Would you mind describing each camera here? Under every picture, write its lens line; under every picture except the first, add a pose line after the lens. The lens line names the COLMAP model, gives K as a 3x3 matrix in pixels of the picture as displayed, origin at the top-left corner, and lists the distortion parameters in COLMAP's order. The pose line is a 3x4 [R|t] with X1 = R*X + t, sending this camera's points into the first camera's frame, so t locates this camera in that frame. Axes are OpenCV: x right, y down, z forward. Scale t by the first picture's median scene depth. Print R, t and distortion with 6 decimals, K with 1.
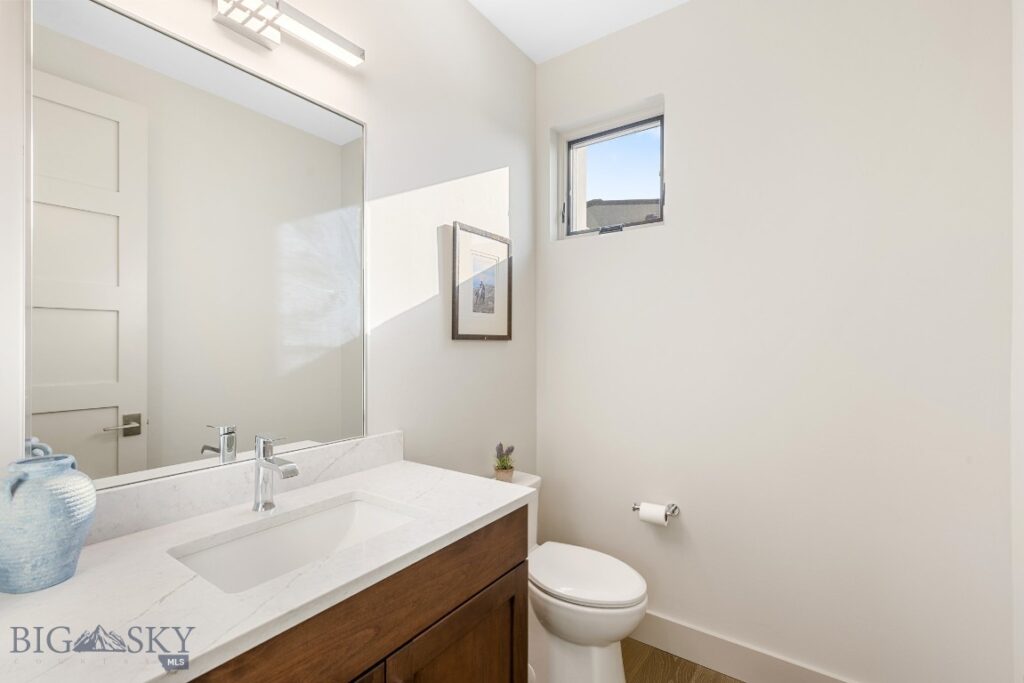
lens RADIAL K [[460.2, 0, 508.2], [0, 460.2, 343.3], [0, 0, 1]] dist [0.002995, 0.000077]
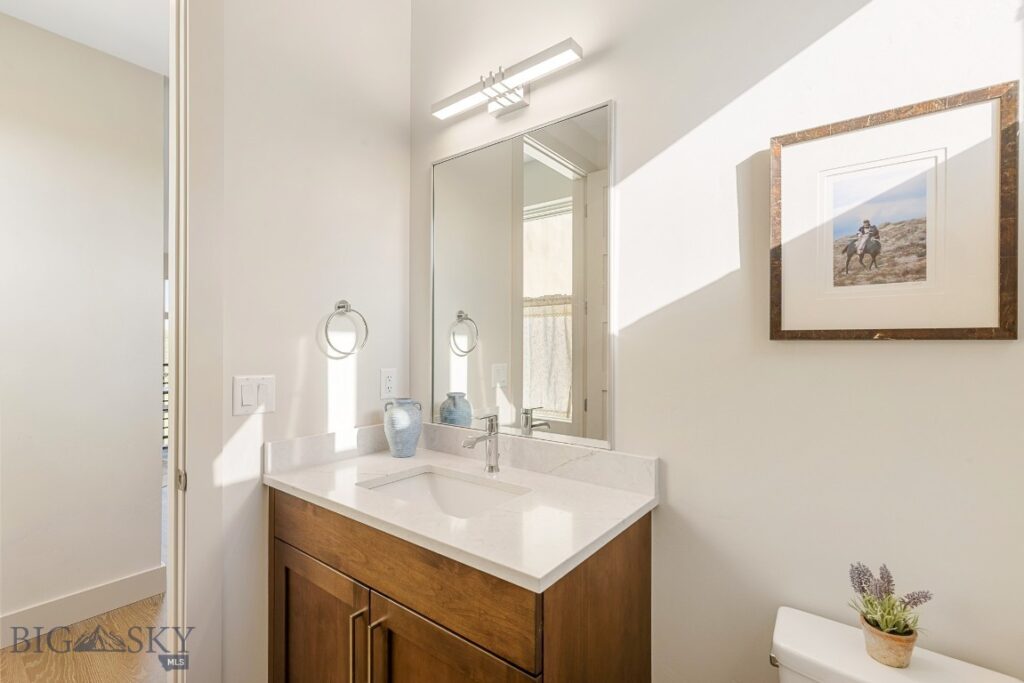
lens RADIAL K [[460.2, 0, 508.2], [0, 460.2, 343.3], [0, 0, 1]] dist [0.002995, 0.000077]
pose [[-0.042647, -0.001628, -0.999089, 0.597886], [-0.001767, 0.999997, -0.001554, -0.002764], [0.999089, 0.001699, -0.042650, 0.849448]]
